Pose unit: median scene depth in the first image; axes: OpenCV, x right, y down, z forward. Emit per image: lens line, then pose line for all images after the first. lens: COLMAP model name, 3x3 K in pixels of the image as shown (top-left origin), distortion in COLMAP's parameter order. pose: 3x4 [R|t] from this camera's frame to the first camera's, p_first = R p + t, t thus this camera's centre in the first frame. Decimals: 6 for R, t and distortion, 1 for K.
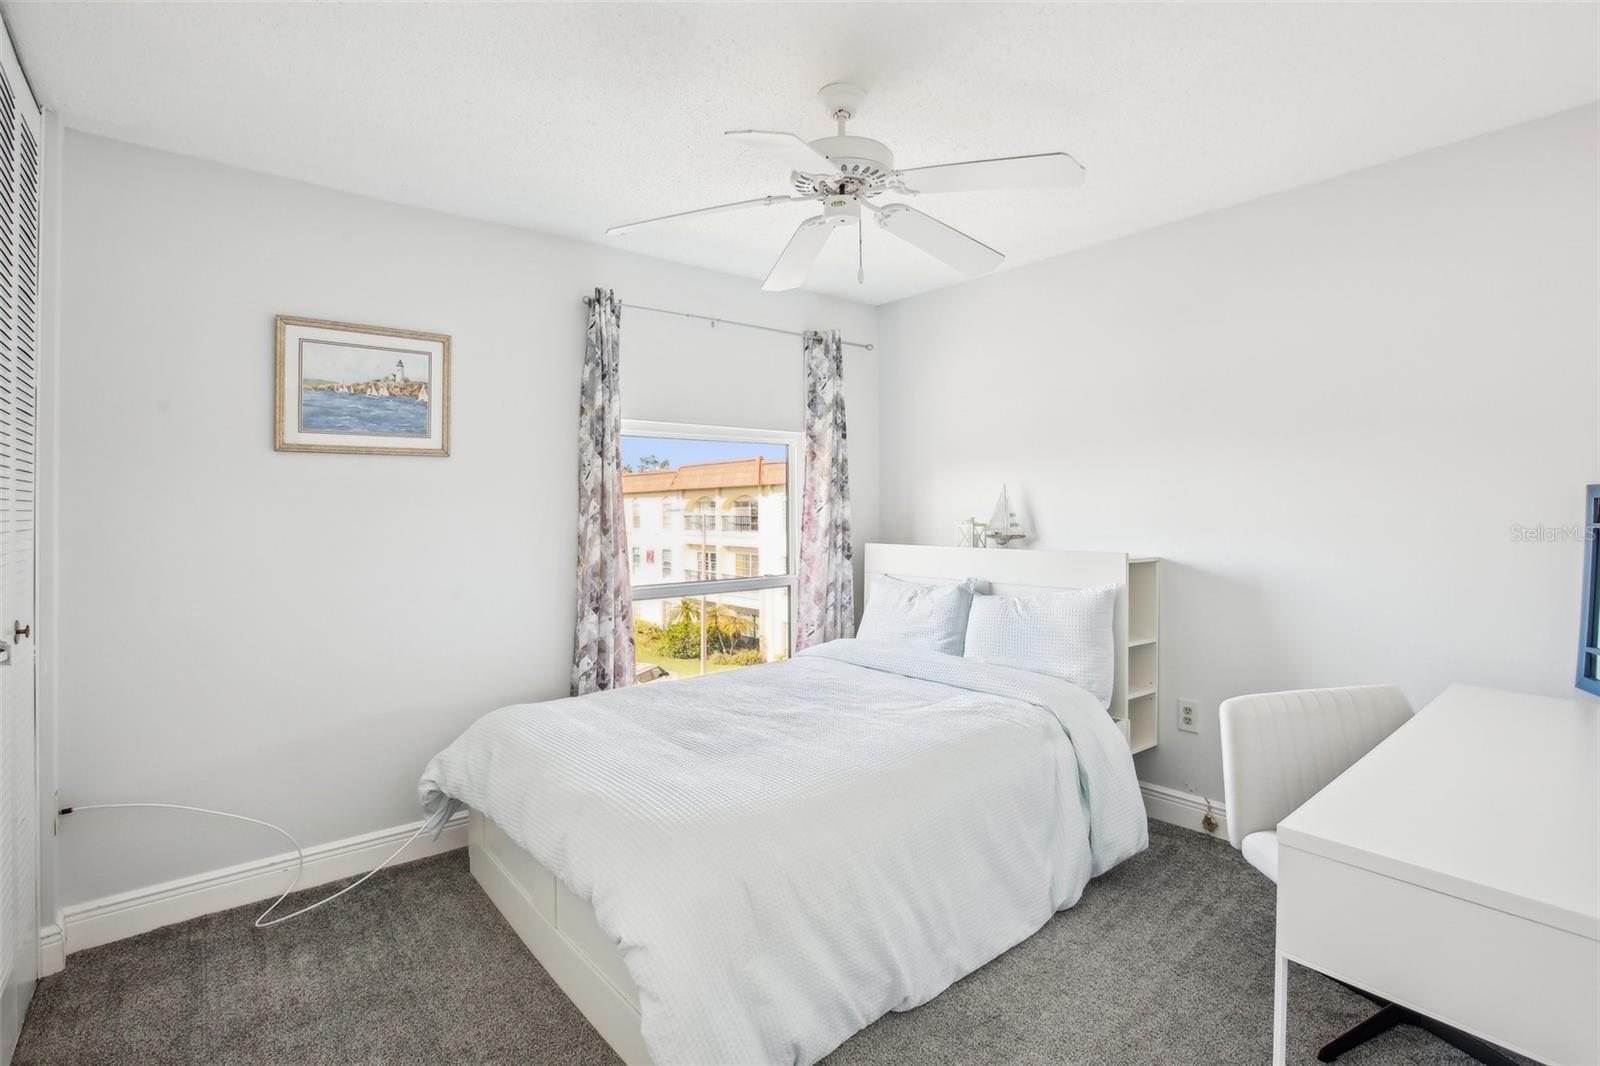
lens RADIAL K [[753.1, 0, 797.6], [0, 753.1, 519.1], [0, 0, 1]] dist [-0.048783, 0.018770]
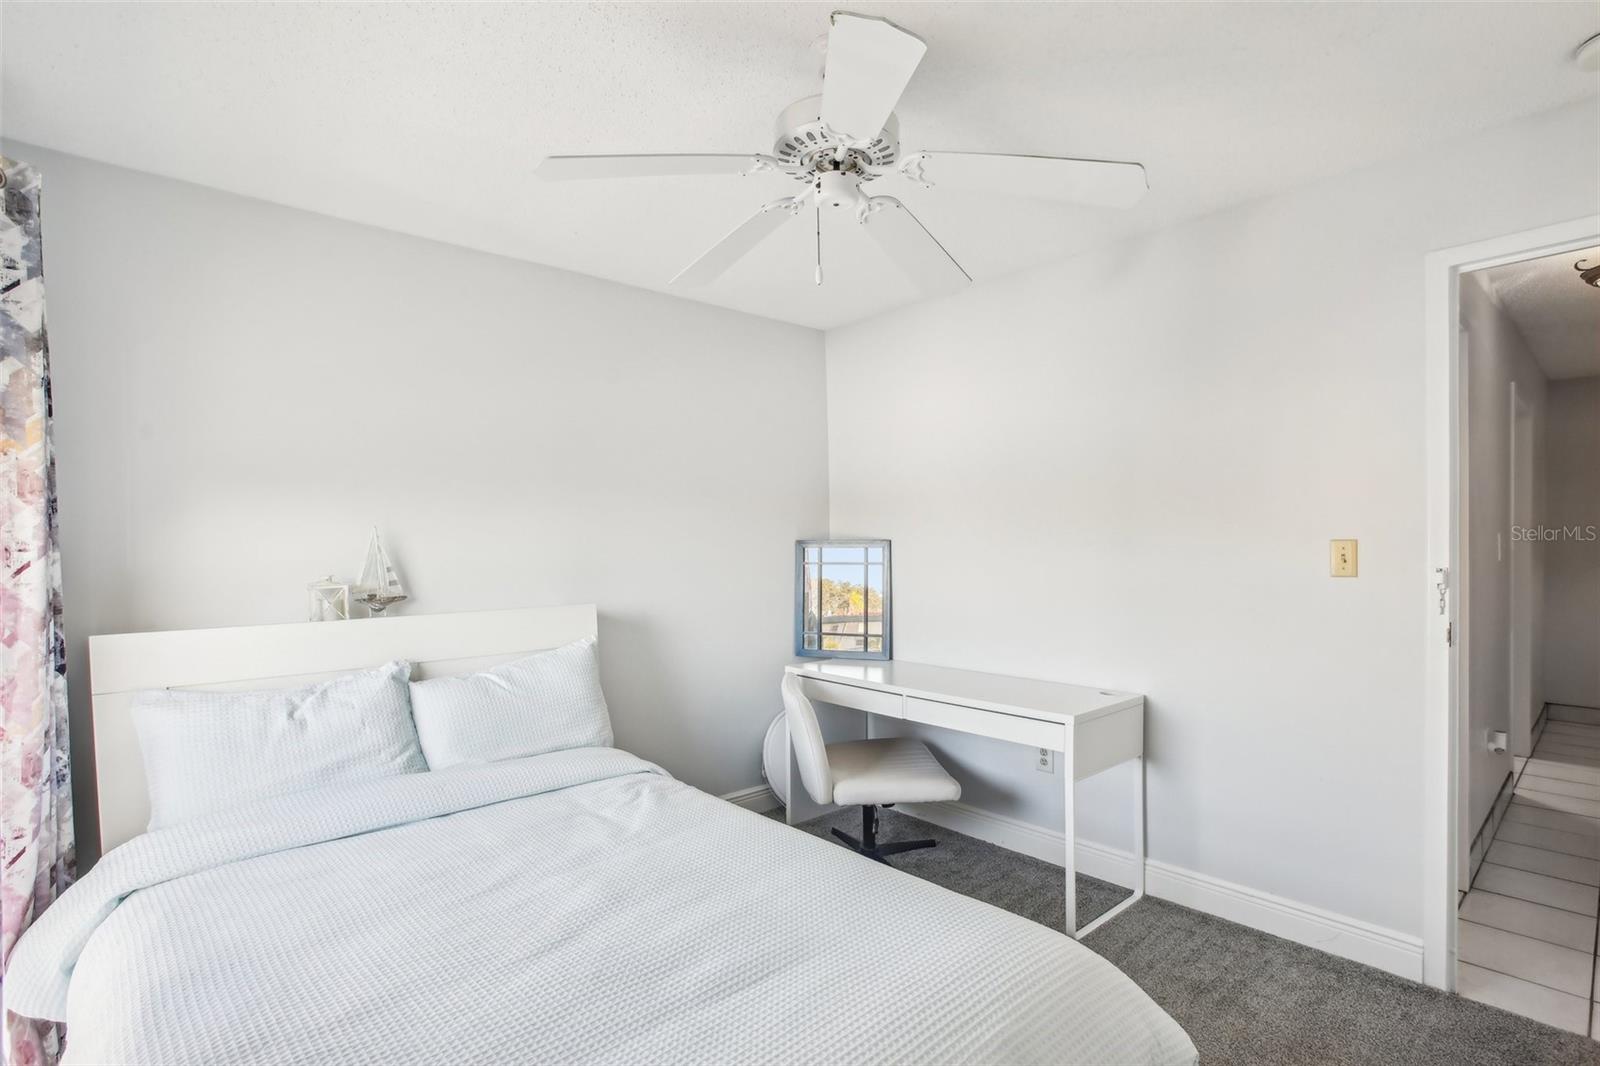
lens RADIAL K [[750.0, 0, 791.5], [0, 750.0, 530.1], [0, 0, 1]] dist [-0.061100, 0.017761]
pose [[-0.010810, 0.036484, 0.999276, -0.765471], [0.044233, 0.998373, -0.035973, -0.001333], [-0.998963, 0.043812, -0.012406, 1.068900]]
